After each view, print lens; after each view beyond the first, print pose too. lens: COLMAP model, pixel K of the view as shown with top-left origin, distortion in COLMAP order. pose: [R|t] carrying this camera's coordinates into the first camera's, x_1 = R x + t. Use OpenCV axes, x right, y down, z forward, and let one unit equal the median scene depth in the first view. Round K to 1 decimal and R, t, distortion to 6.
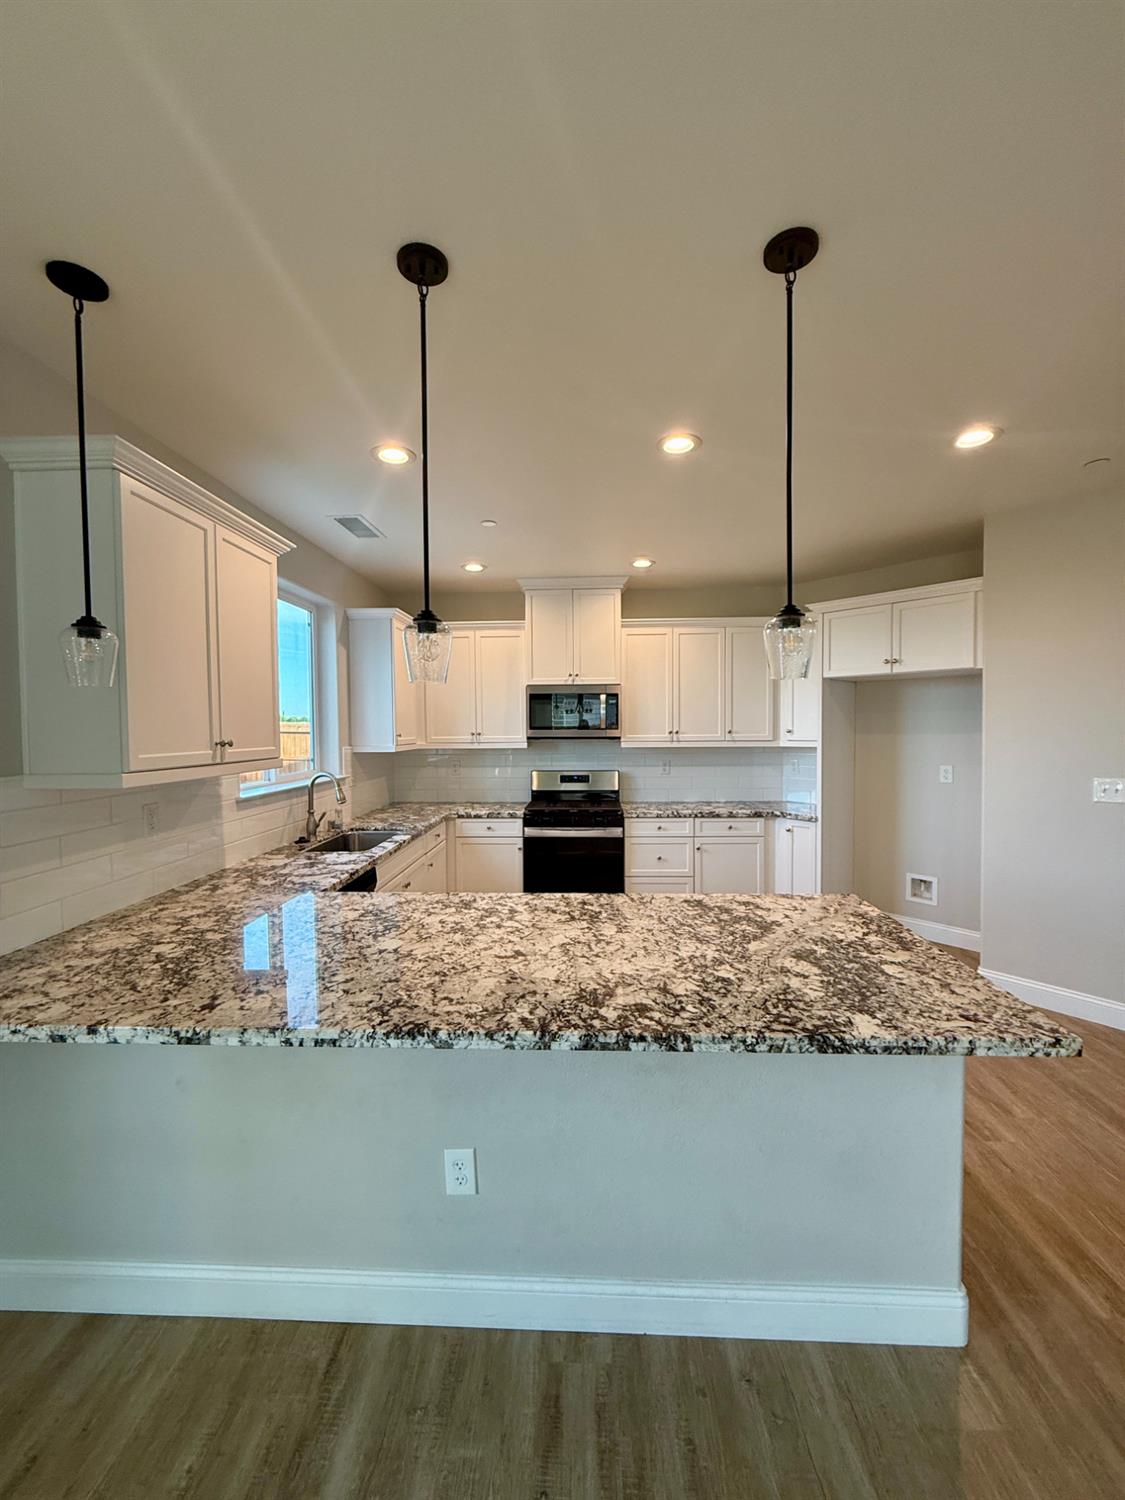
lens RADIAL K [[598.5, 0, 565.3], [0, 598.5, 748.8], [0, 0, 1]] dist [-0.000278, -0.001079]
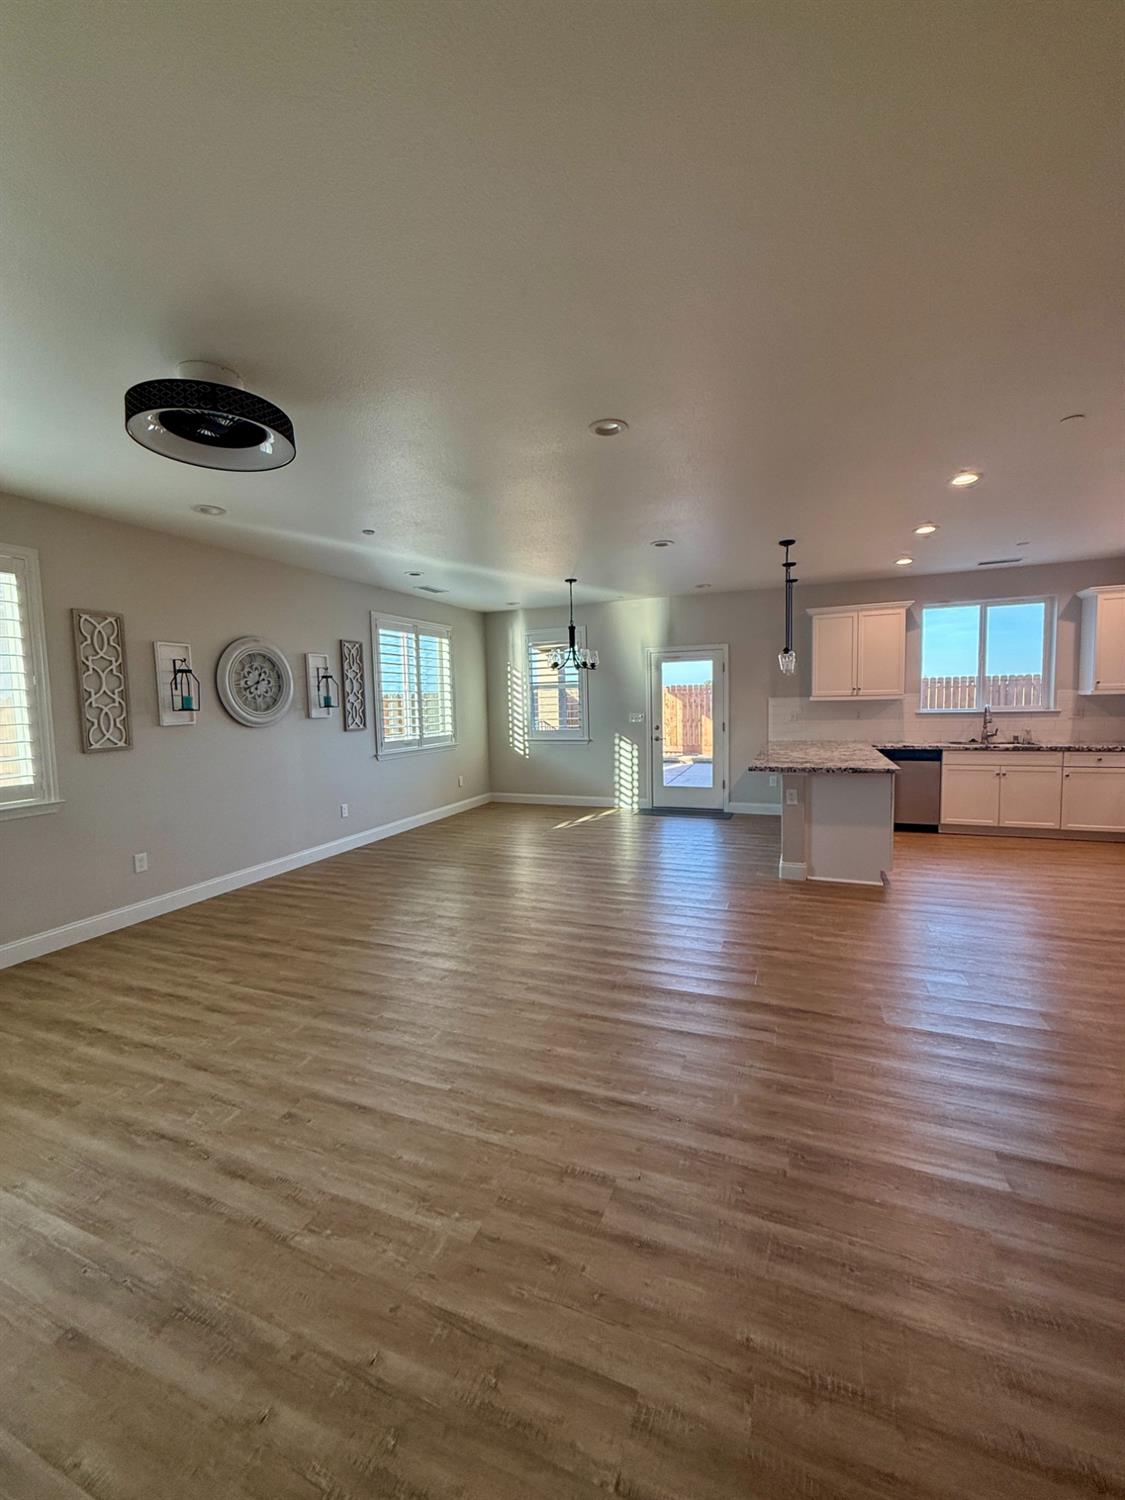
lens RADIAL K [[598.5, 0, 560.7], [0, 598.5, 740.6], [0, 0, 1]] dist [-0.000278, -0.001079]
pose [[-0.330353, 0.082124, -0.940278, 1.298786], [-0.005978, 0.996006, 0.089091, -0.004291], [0.943839, 0.035053, -0.328542, 0.300085]]
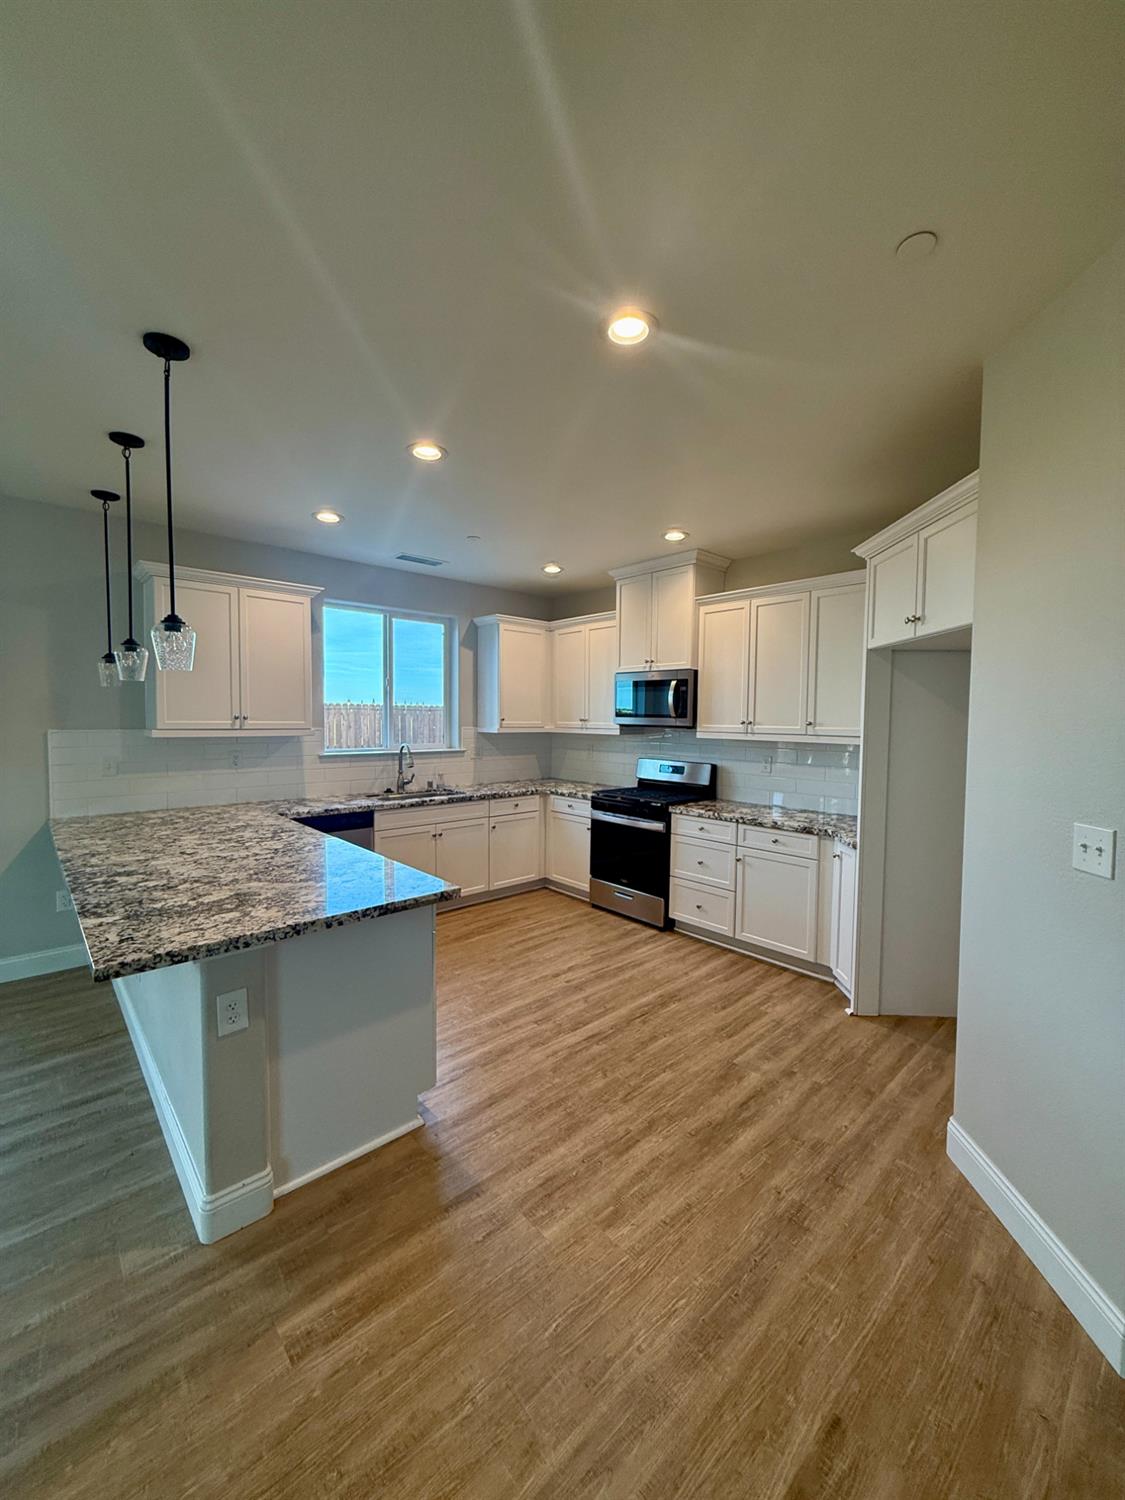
lens RADIAL K [[598.5, 0, 561.7], [0, 598.5, 749.3], [0, 0, 1]] dist [-0.000278, -0.001079]
pose [[0.704873, 0.054843, -0.707210, 0.631061], [-0.042810, 0.998478, 0.034761, -0.008335], [0.708041, 0.005774, 0.706148, 0.219762]]
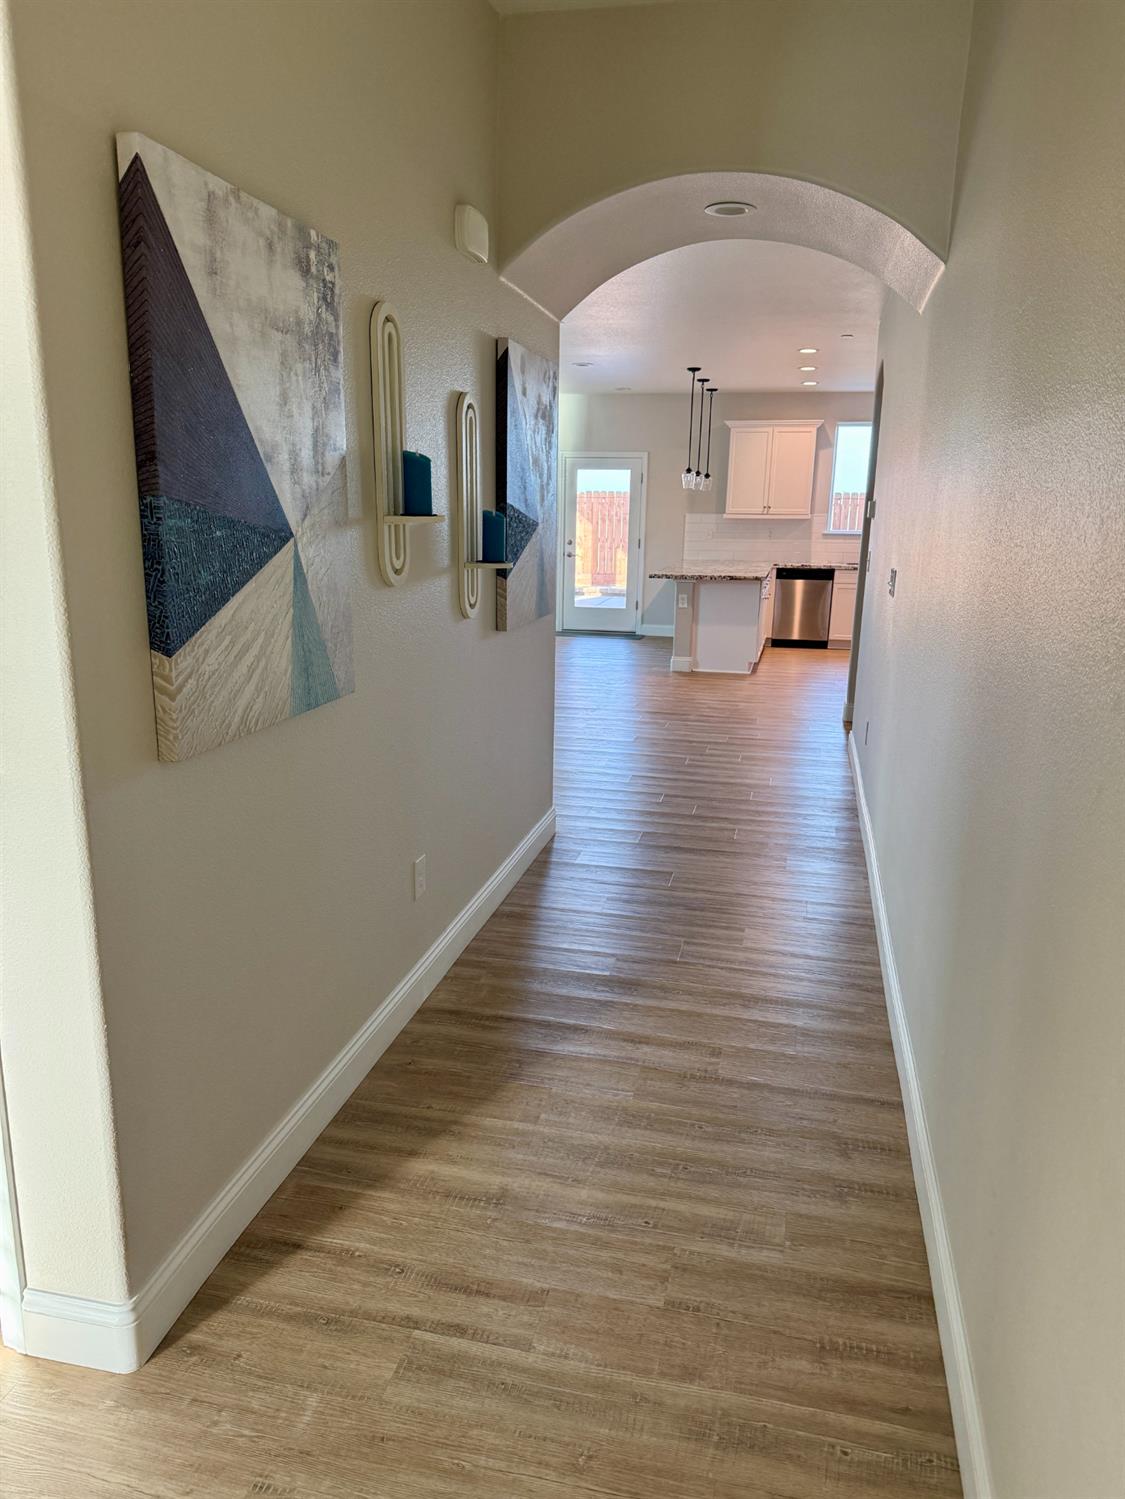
lens RADIAL K [[1036.7, 0, 555.8], [0, 1036.7, 763.7], [0, 0, 1]] dist [0.023849, -0.007856]
pose [[-0.182980, 0.246224, -0.951784, 2.318413], [-0.043652, 0.965139, 0.258071, -0.030800], [0.982147, 0.088769, -0.165853, 0.462144]]
